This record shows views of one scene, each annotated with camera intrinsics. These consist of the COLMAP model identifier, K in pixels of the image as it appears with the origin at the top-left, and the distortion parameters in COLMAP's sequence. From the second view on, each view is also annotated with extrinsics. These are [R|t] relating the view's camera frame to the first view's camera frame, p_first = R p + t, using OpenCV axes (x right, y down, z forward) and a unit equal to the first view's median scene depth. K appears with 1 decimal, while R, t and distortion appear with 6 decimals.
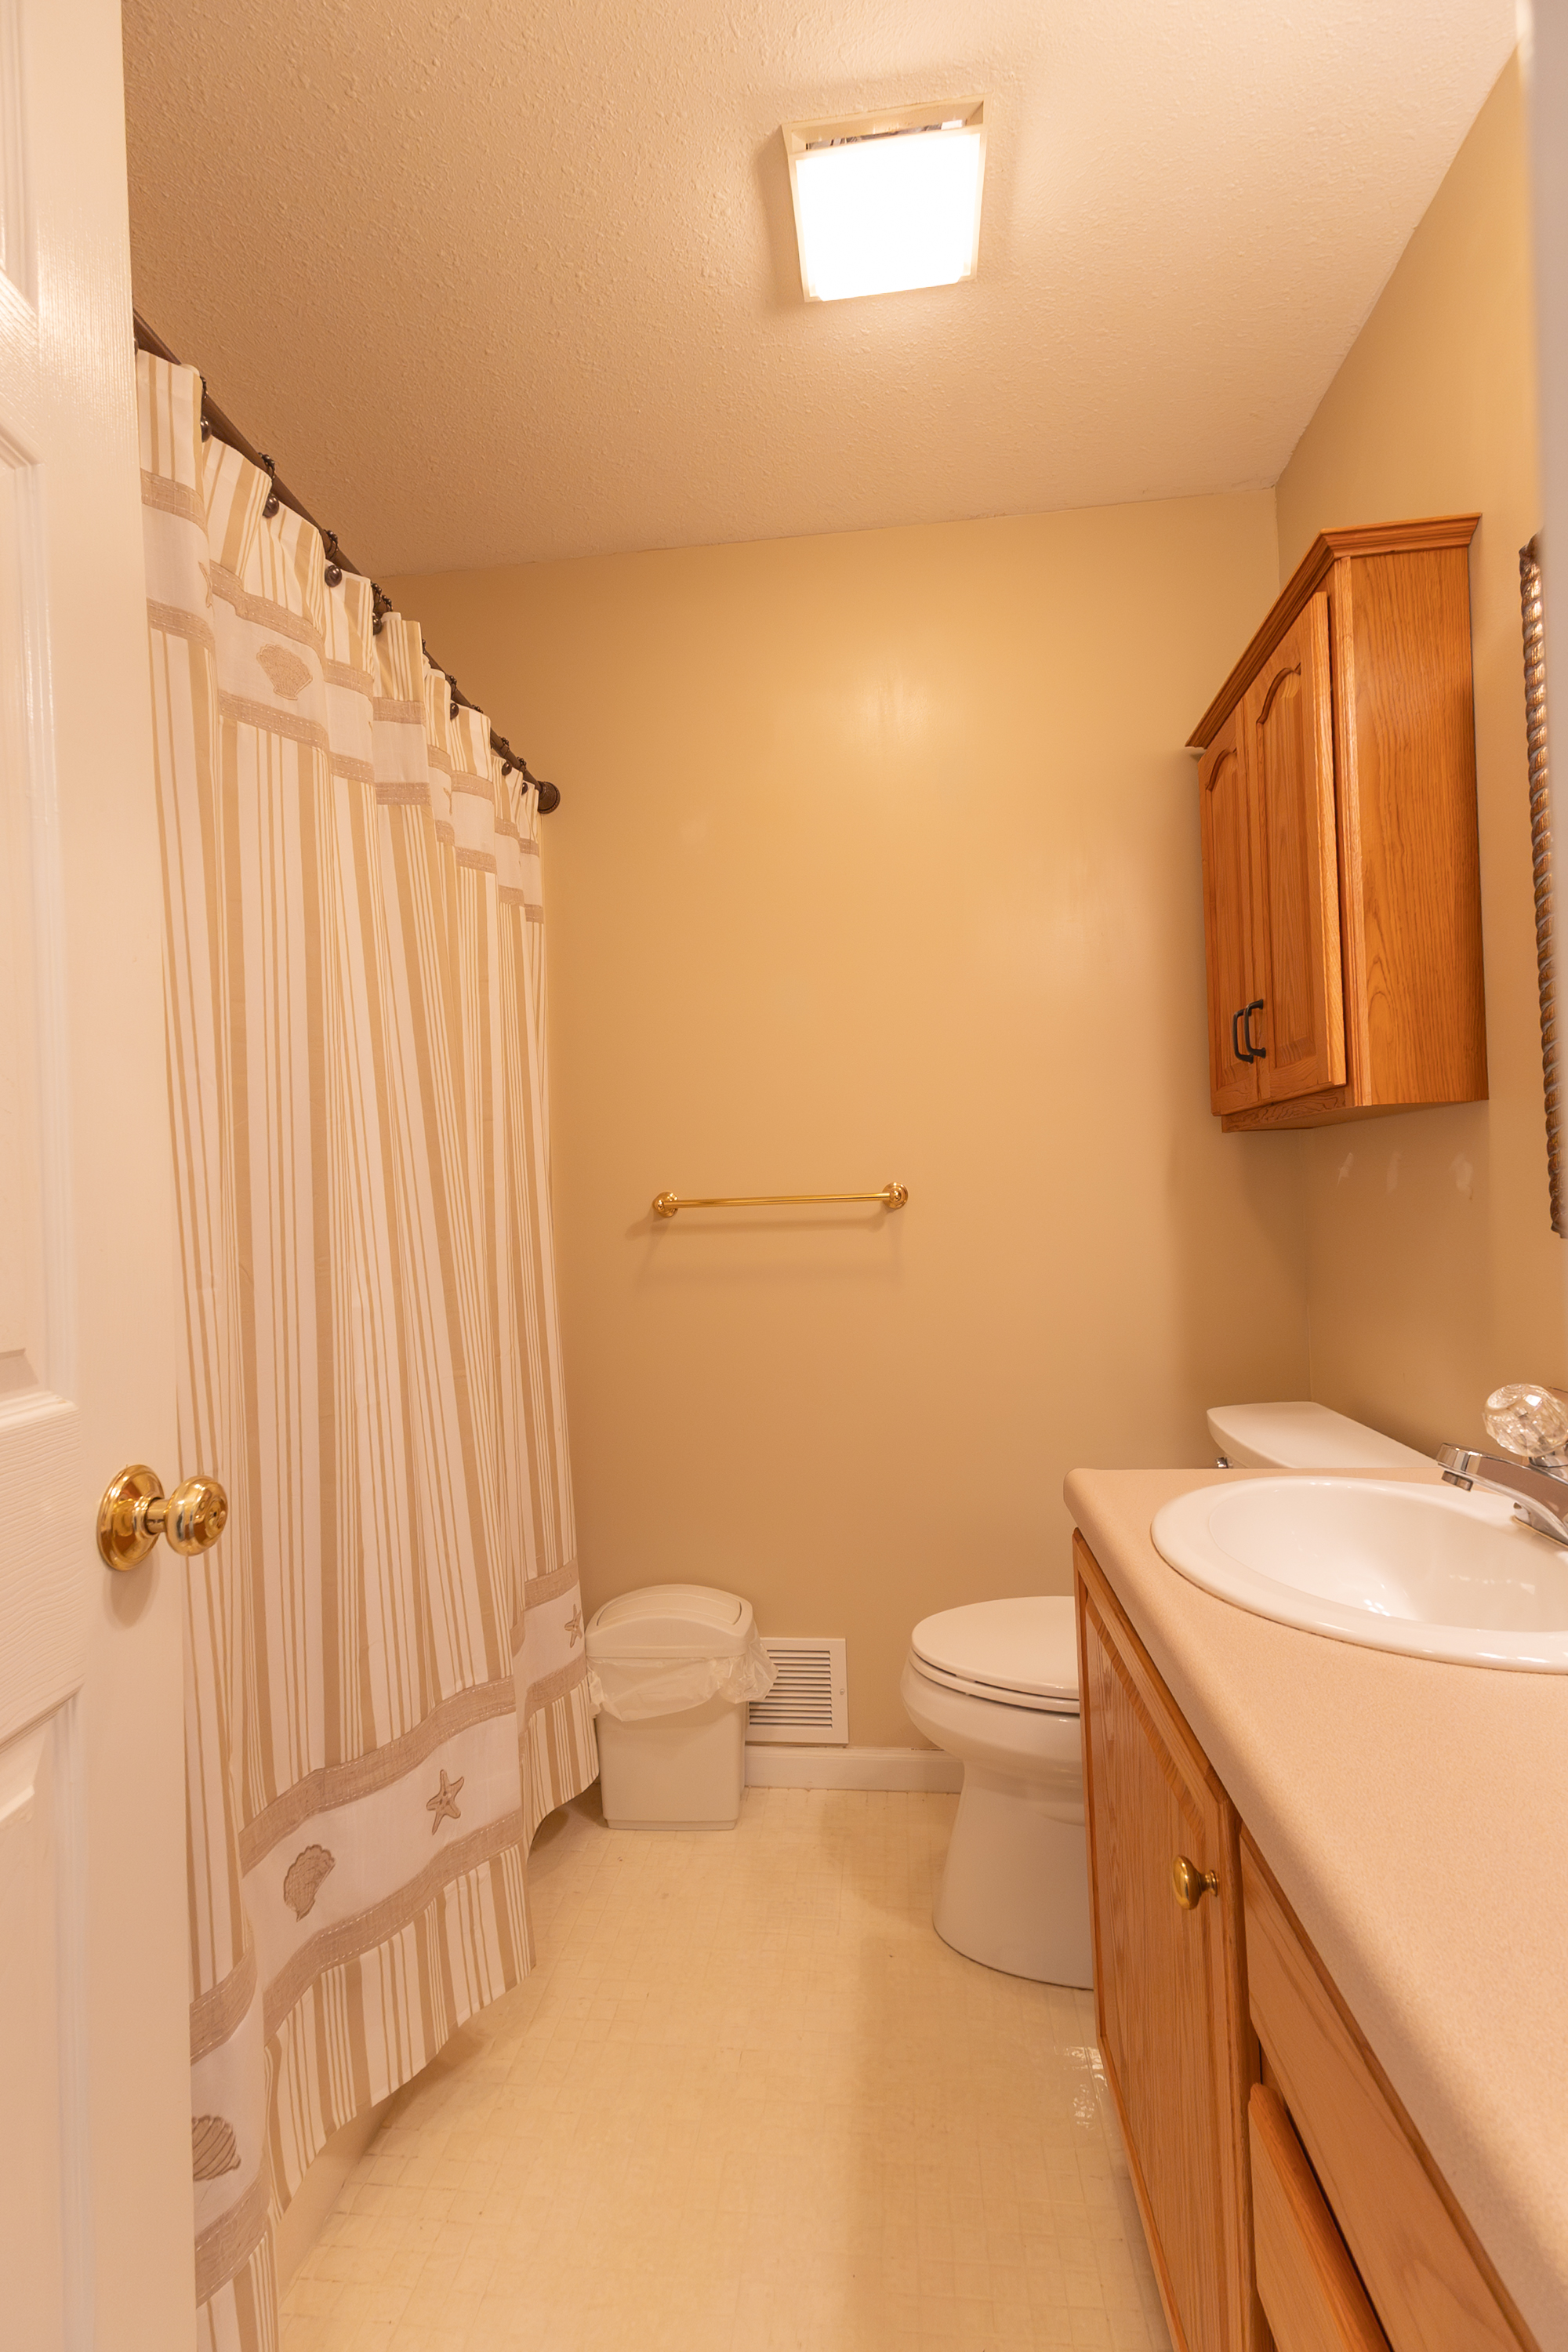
lens RADIAL K [[1053.7, 0, 786.7], [0, 1053.7, 1179.5], [0, 0, 1]] dist [0.026879, -0.008625]
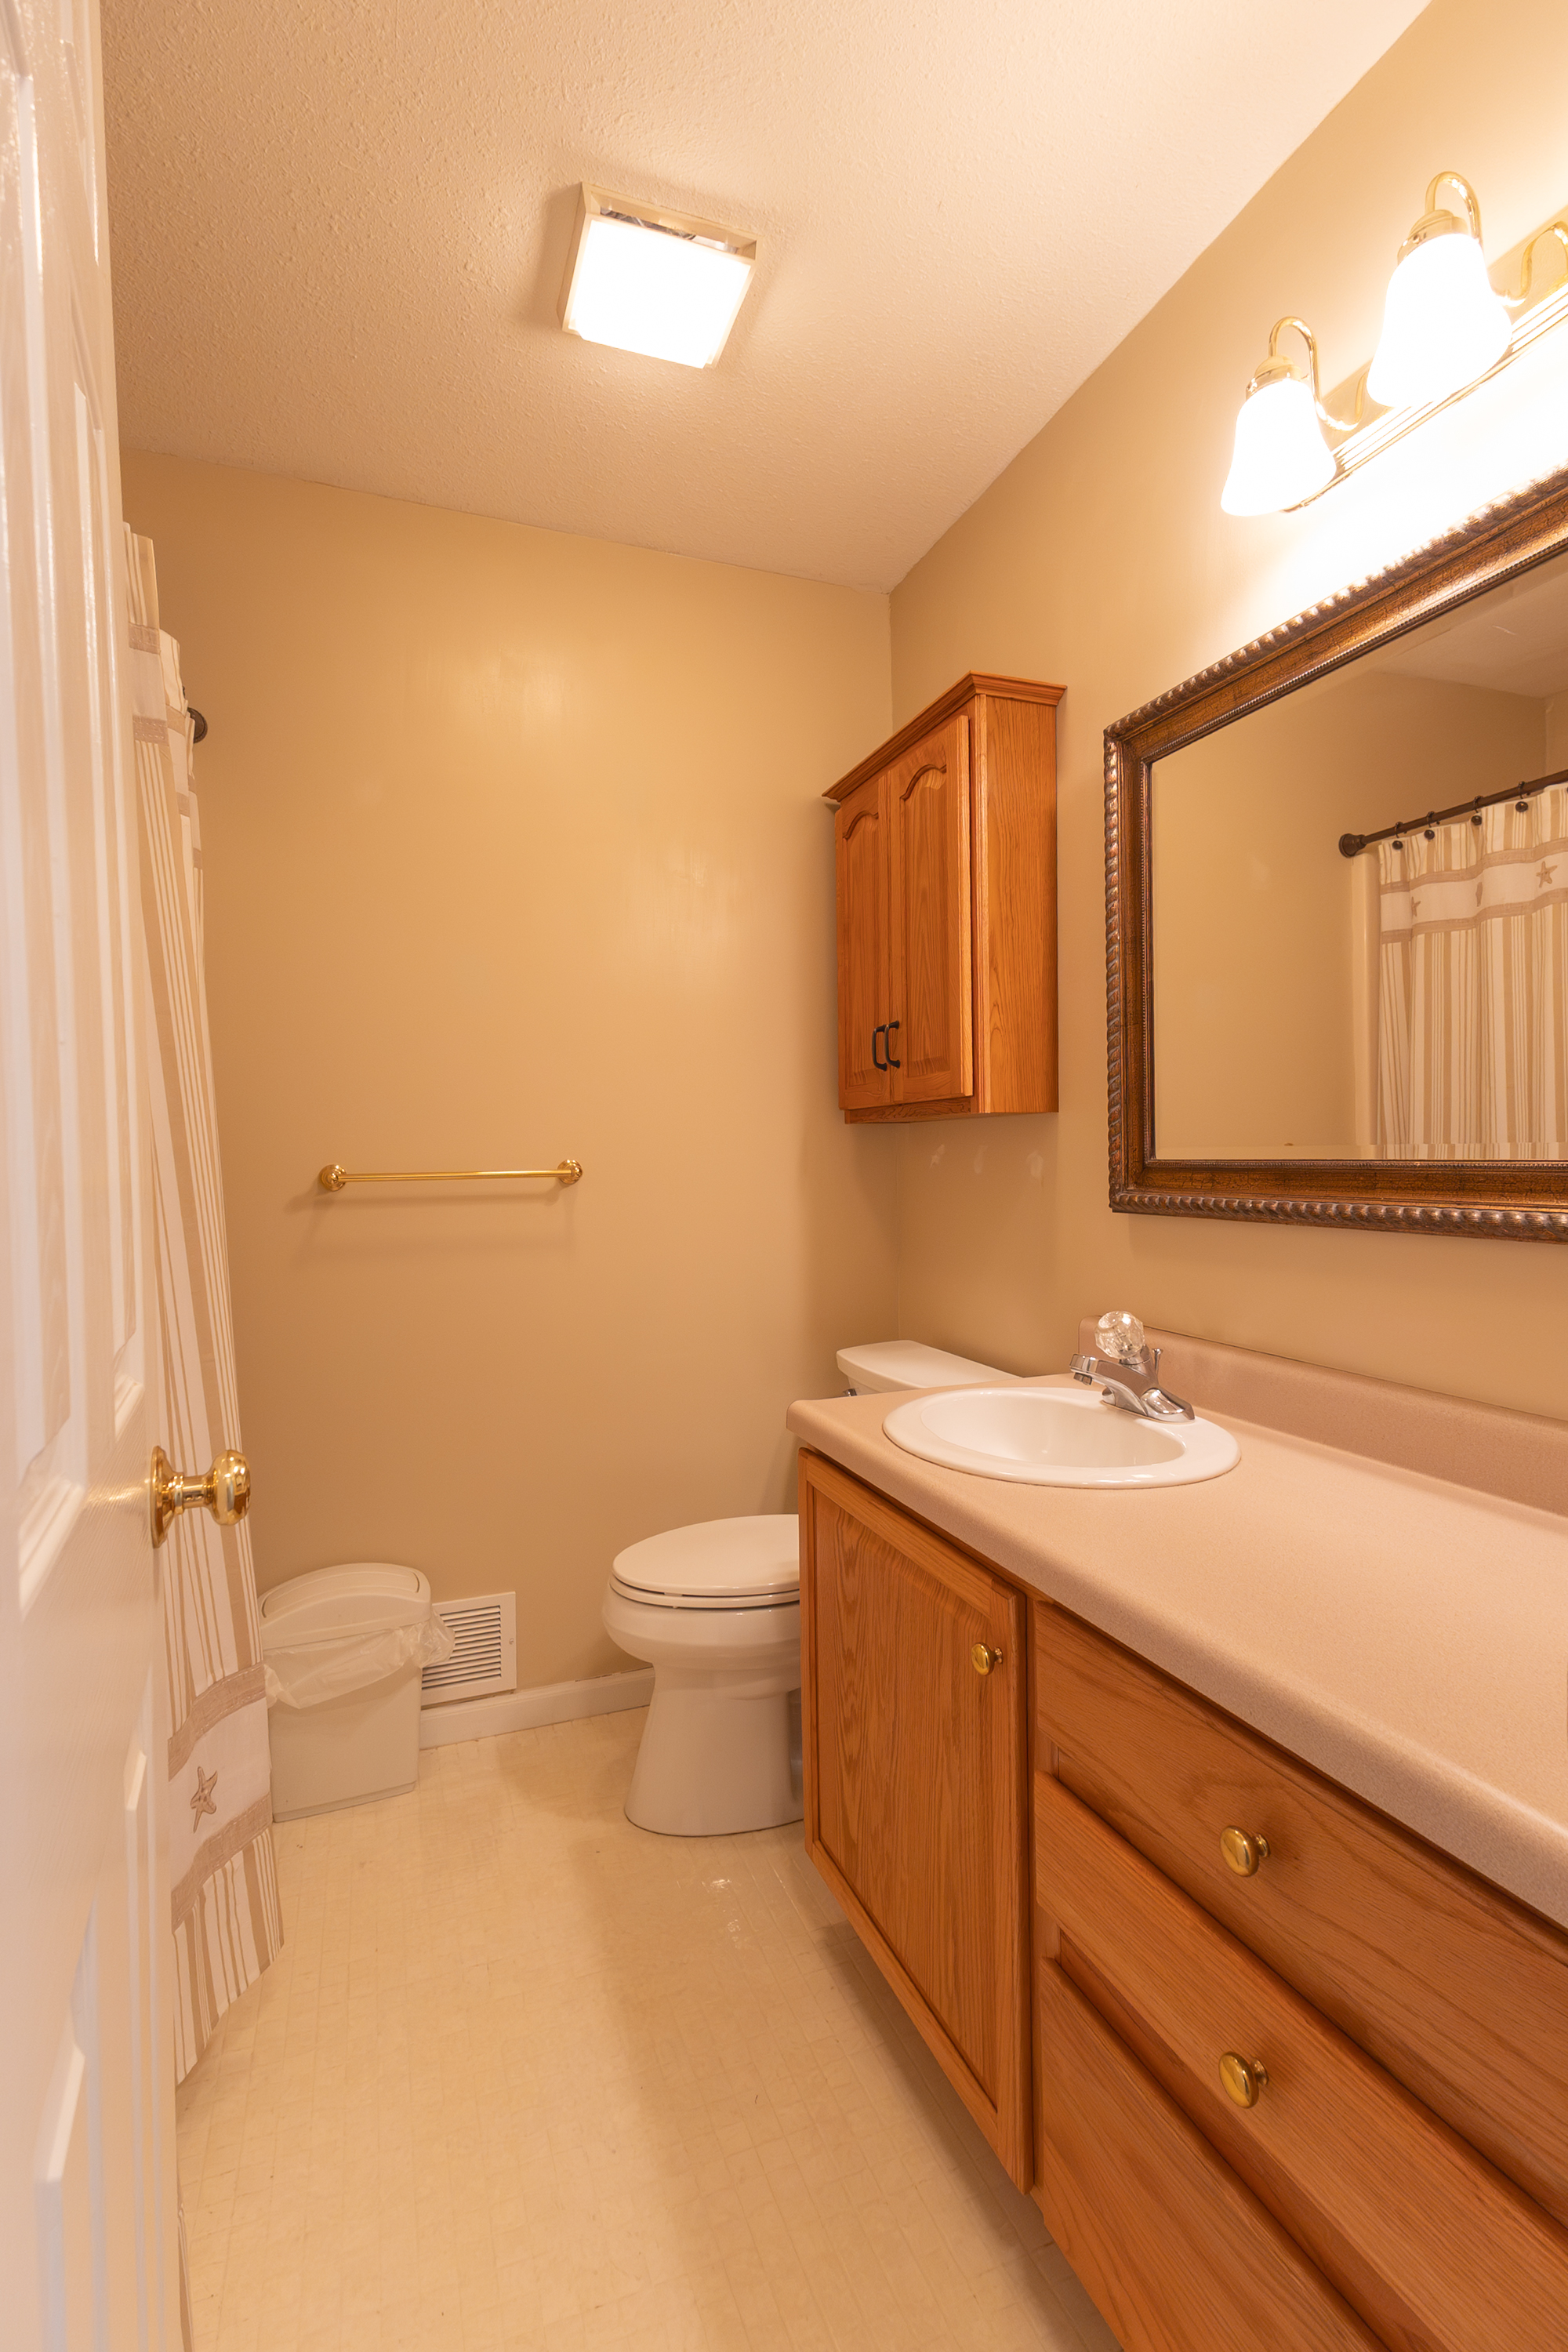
lens RADIAL K [[1073.0, 0, 779.9], [0, 1073.0, 1177.3], [0, 0, 1]] dist [0.014189, 0.000073]
pose [[0.893934, 0.011135, 0.448060, -0.265474], [-0.024093, 0.999440, 0.023232, -0.012504], [-0.447550, -0.031563, 0.893702, -0.083882]]
